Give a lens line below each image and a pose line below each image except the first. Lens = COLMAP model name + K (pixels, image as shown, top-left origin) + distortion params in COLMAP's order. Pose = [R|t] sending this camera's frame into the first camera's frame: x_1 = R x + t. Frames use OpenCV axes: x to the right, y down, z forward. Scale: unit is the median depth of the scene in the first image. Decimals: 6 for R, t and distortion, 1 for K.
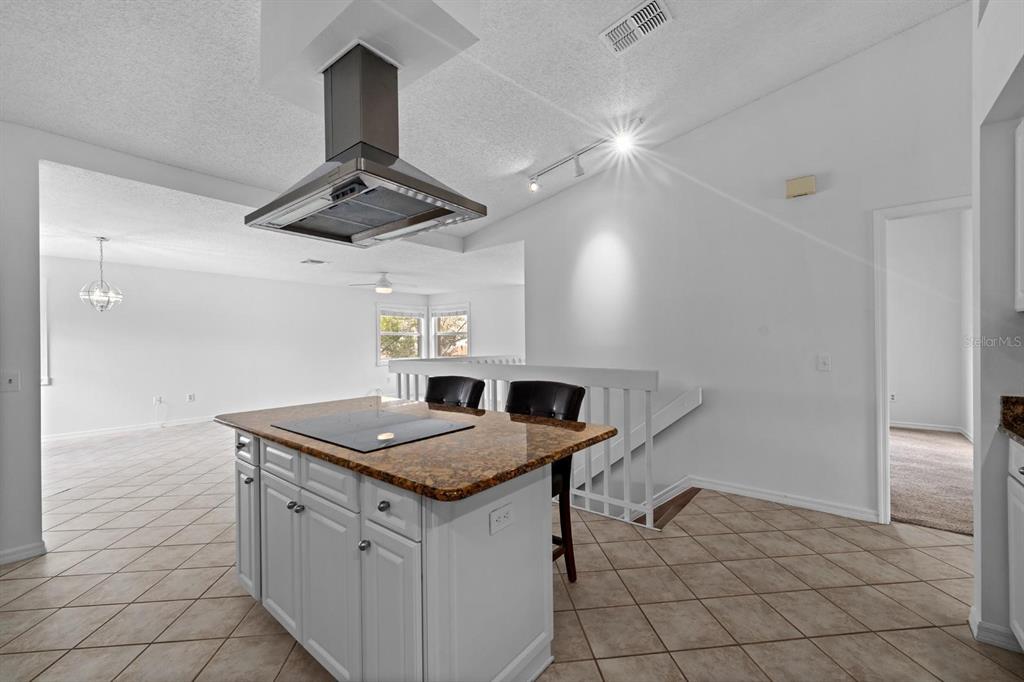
lens RADIAL K [[416.8, 0, 510.6], [0, 416.8, 339.8], [0, 0, 1]] dist [-0.001802, 0.000144]
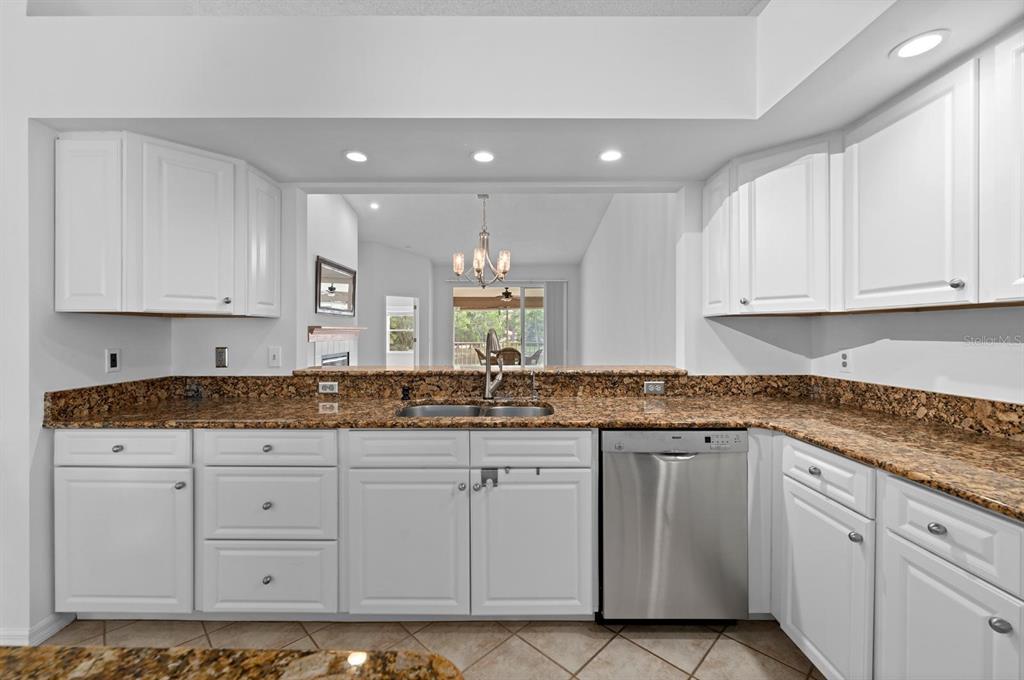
lens RADIAL K [[423.0, 0, 505.5], [0, 423.0, 334.1], [0, 0, 1]] dist [-0.000821, 0.000109]
pose [[-0.631429, 0.005960, 0.775411, -0.348907], [0.006870, 0.999974, -0.002091, -0.000466], [-0.775403, 0.004006, -0.631454, 0.771030]]
